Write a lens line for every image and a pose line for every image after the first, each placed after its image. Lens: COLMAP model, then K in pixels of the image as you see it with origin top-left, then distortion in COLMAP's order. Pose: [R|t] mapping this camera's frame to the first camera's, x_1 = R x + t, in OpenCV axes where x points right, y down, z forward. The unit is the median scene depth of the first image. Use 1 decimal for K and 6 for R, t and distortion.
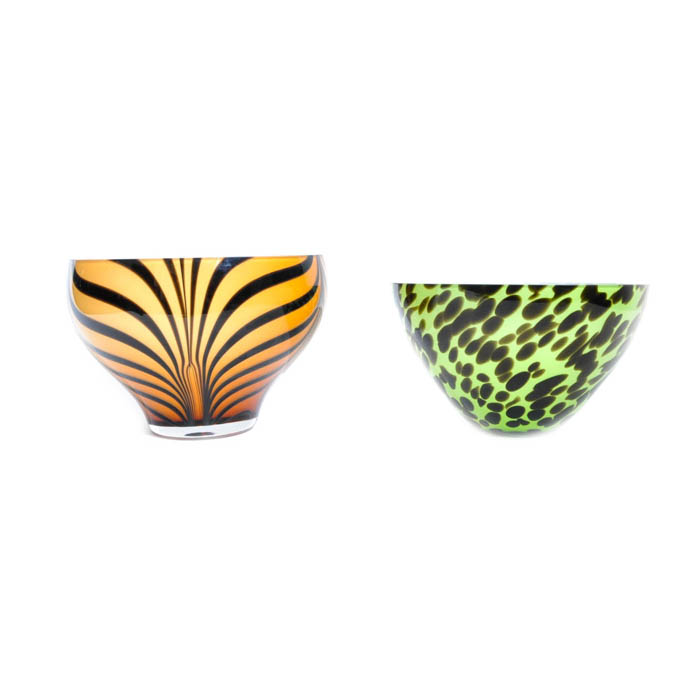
lens RADIAL K [[823.3, 0, 348.5], [0, 823.3, 345.1], [0, 0, 1]] dist [-0.097734, 0.000000]
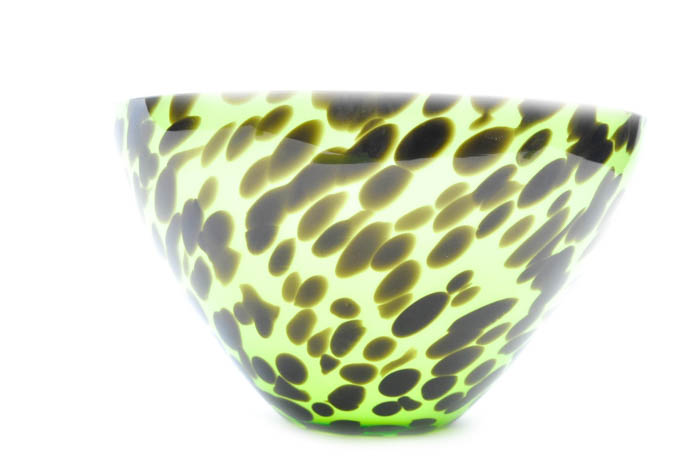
lens RADIAL K [[1086.7, 0, 355.1], [0, 1086.7, 237.2], [0, 0, 1]] dist [0.199131, 0.000000]
pose [[0.916923, 0.017013, 0.398701, -0.073594], [0.009783, 0.997832, -0.065076, 0.040544], [-0.398944, 0.063570, 0.914769, 0.450056]]
